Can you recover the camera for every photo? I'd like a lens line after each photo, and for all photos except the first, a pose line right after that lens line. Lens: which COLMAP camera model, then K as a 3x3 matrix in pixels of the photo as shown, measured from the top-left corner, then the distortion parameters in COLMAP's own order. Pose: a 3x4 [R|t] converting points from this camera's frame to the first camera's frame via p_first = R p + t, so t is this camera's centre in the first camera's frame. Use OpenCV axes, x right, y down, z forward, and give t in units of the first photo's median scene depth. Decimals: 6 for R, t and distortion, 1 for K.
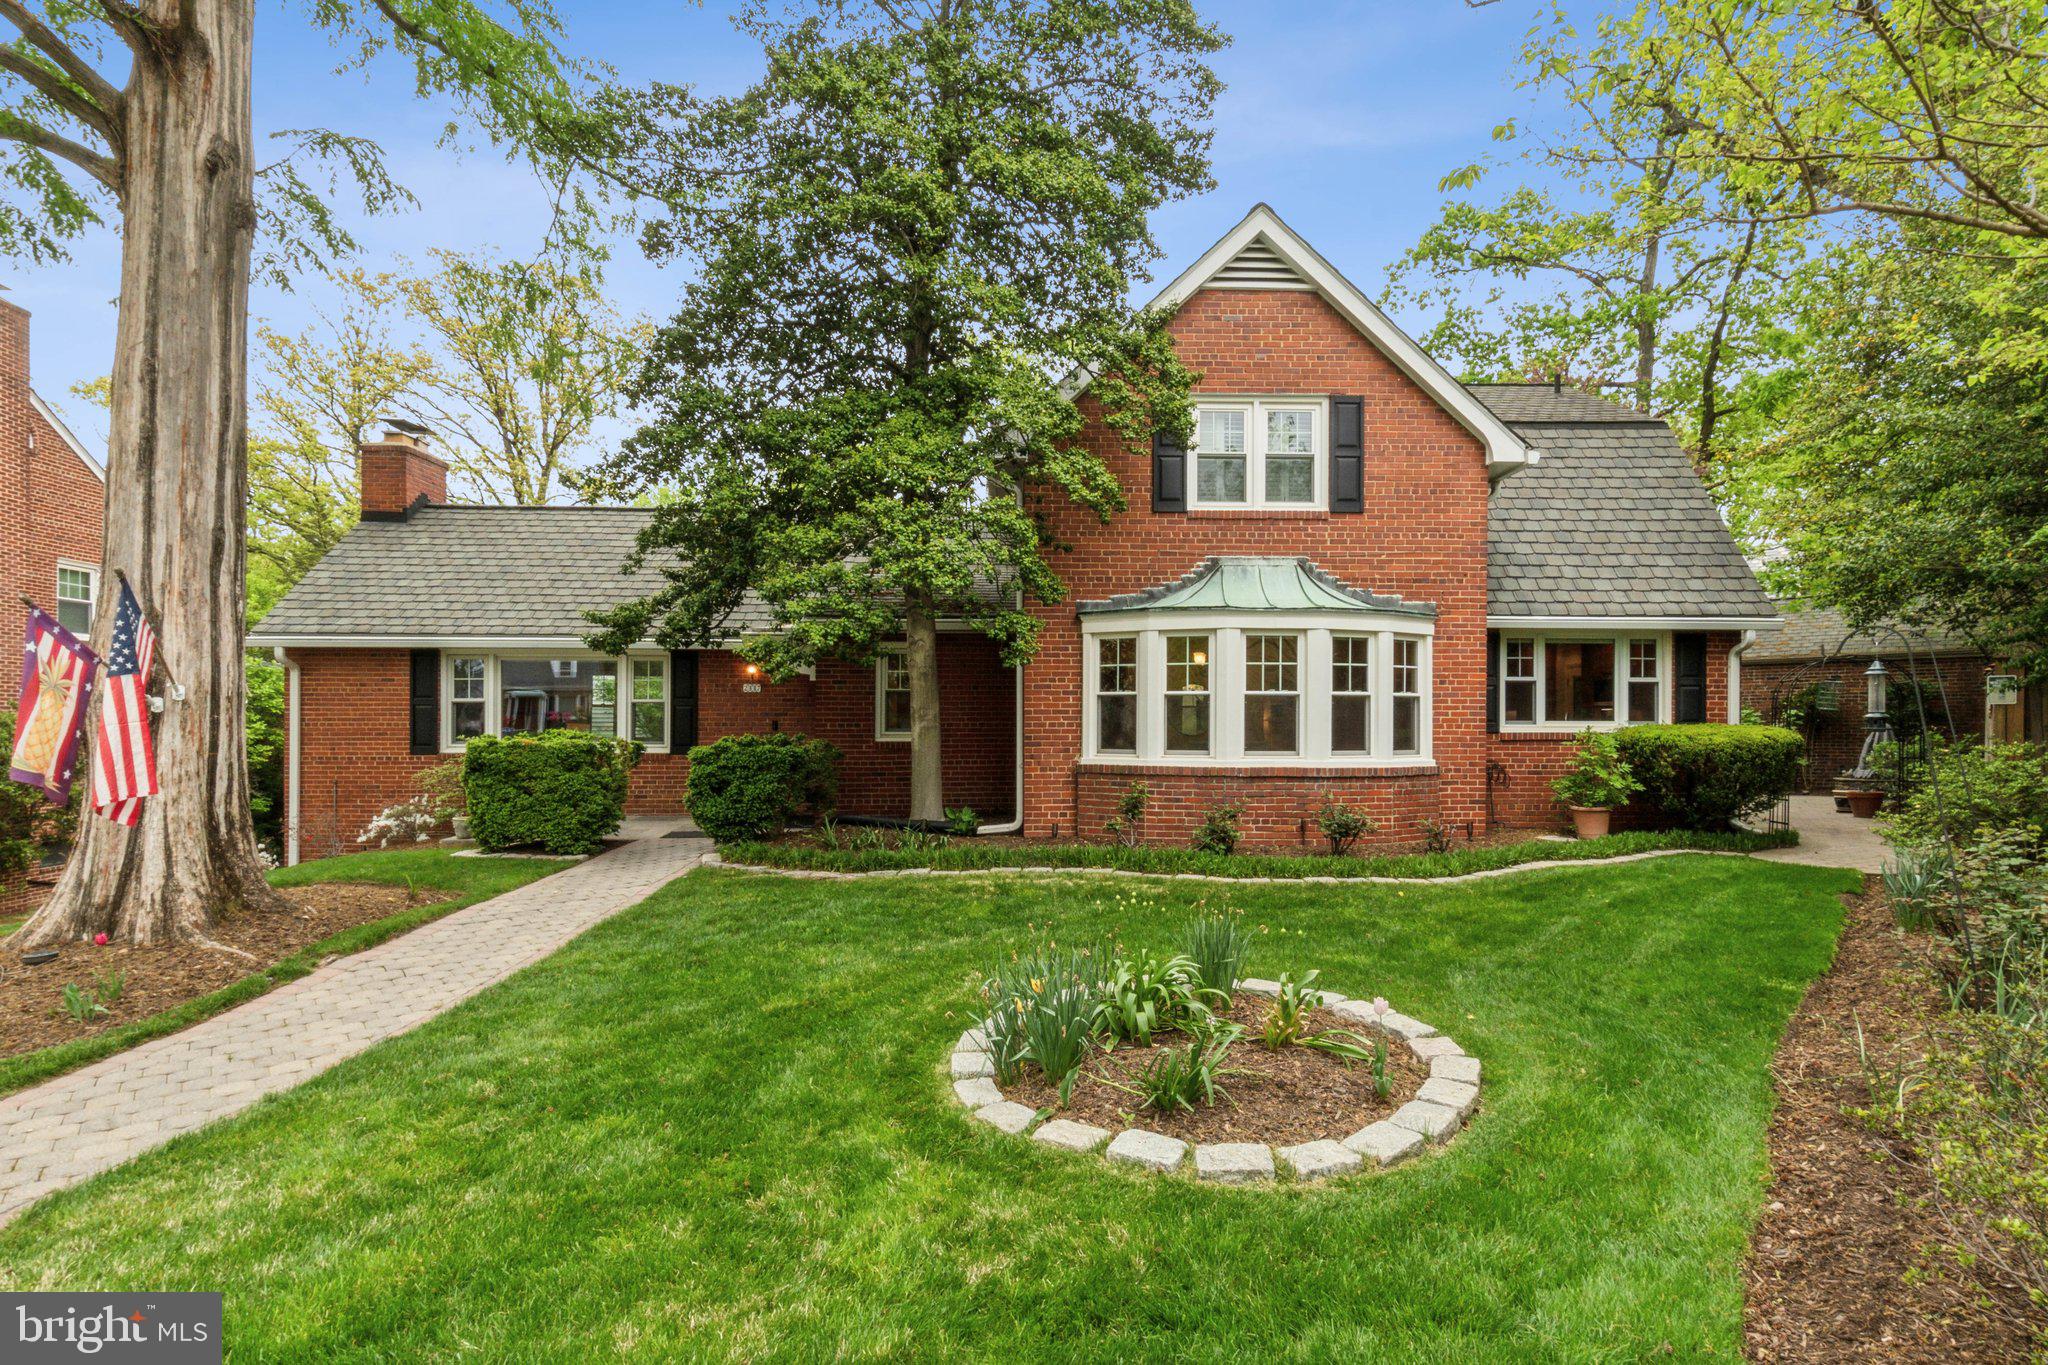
lens RADIAL K [[997.4, 0, 1074.3], [0, 997.4, 677.8], [0, 0, 1]] dist [0.002886, 0.000795]
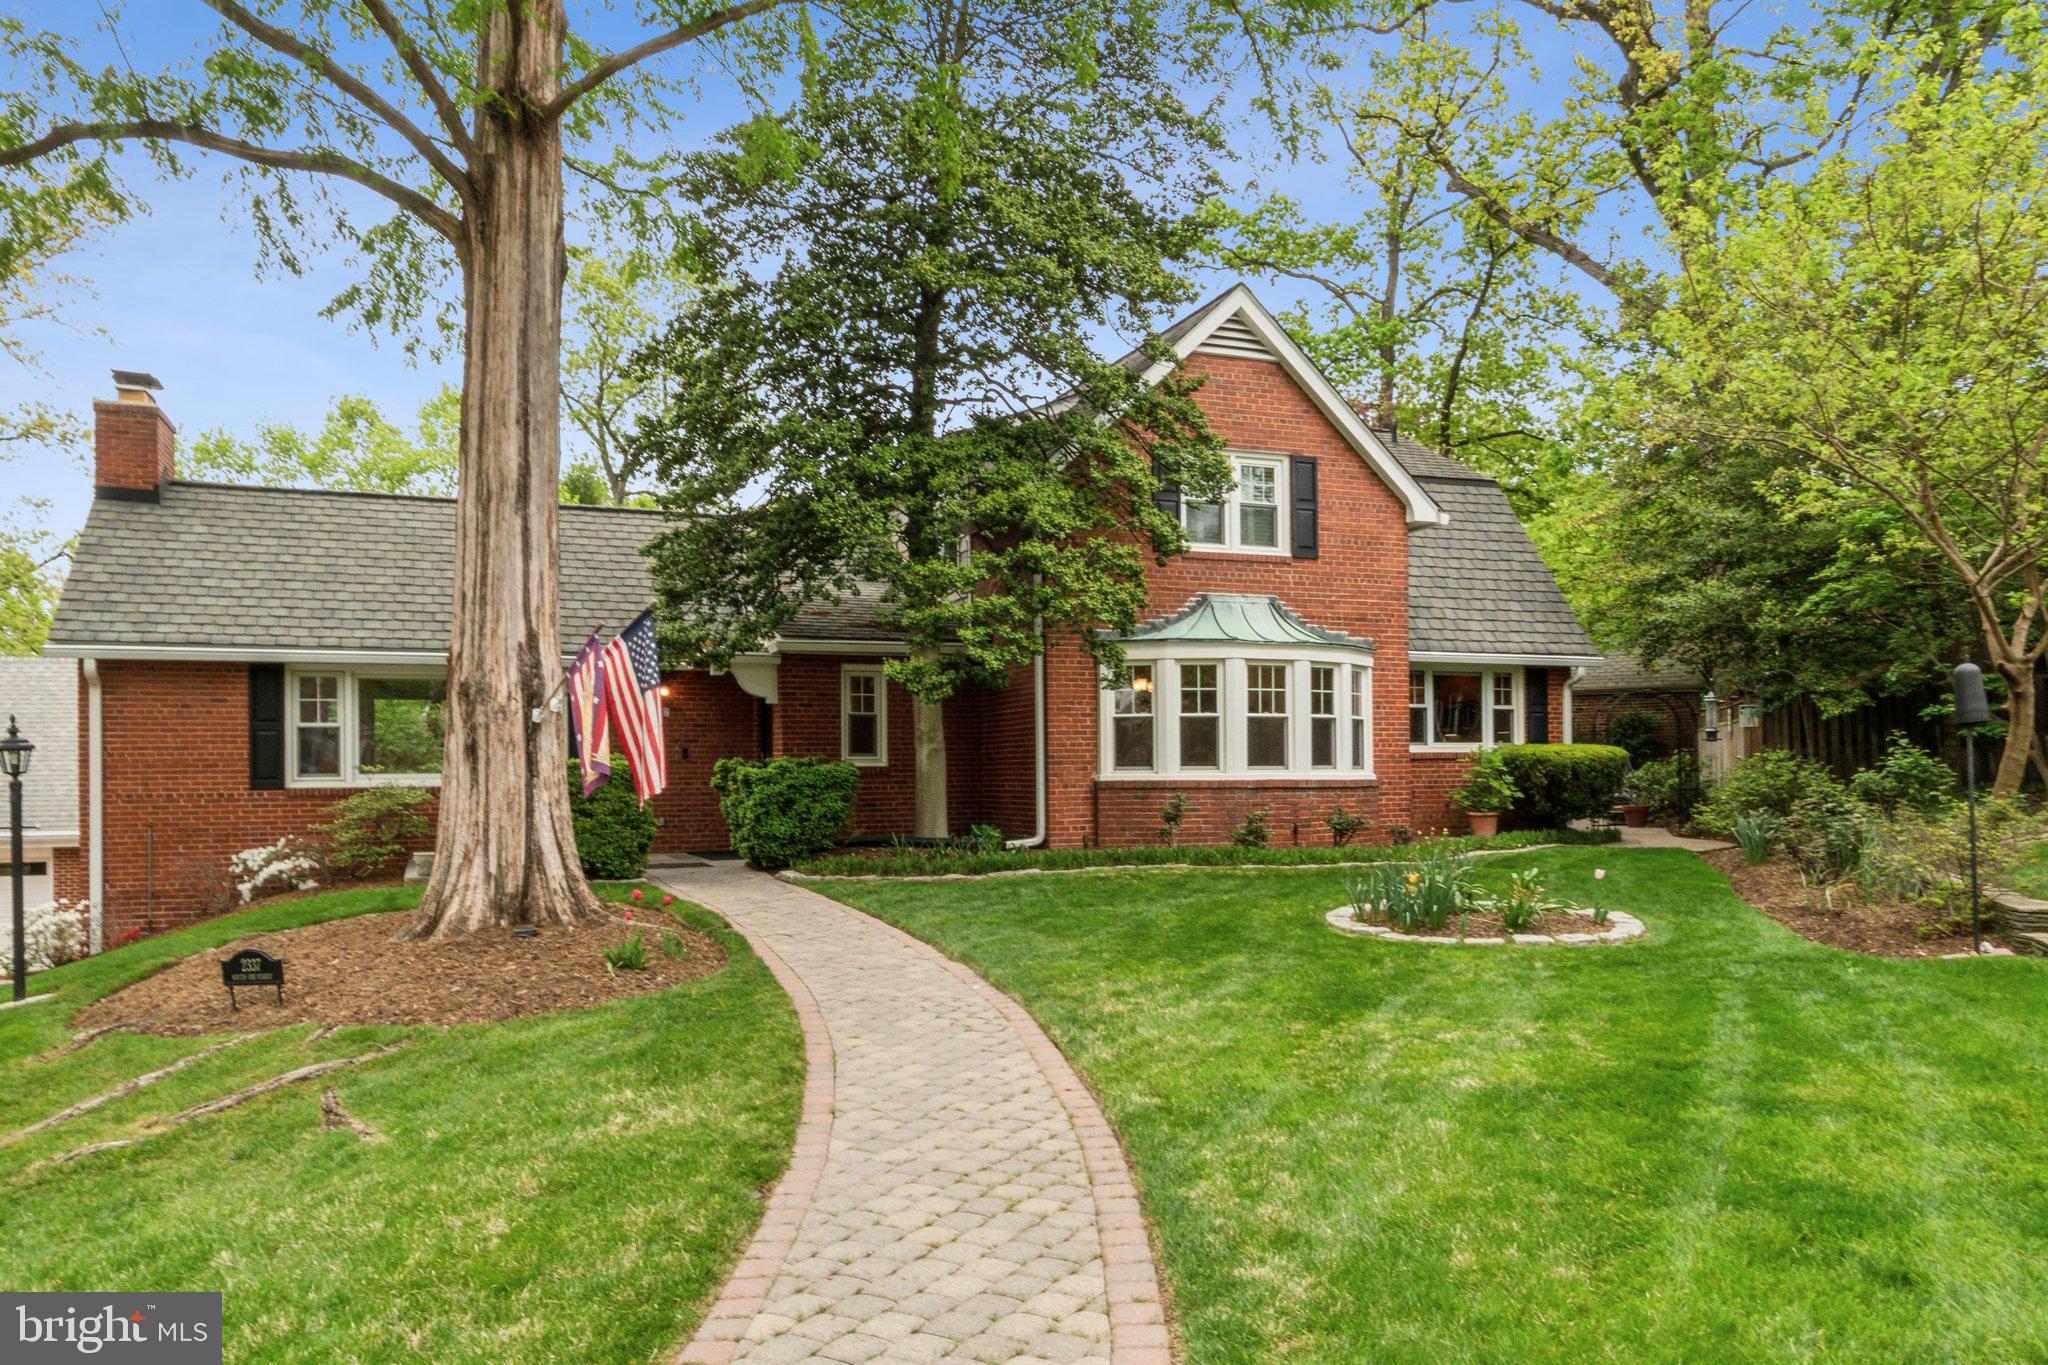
lens RADIAL K [[1369.1, 0, 1024.0], [0, 1369.1, 682.5], [0, 0, 1]] dist [0.000752, -0.000254]
pose [[0.943734, 0.011451, 0.330507, -0.545808], [-0.004048, 0.999725, -0.023077, 0.013777], [-0.330681, 0.020440, 0.943521, -0.367953]]
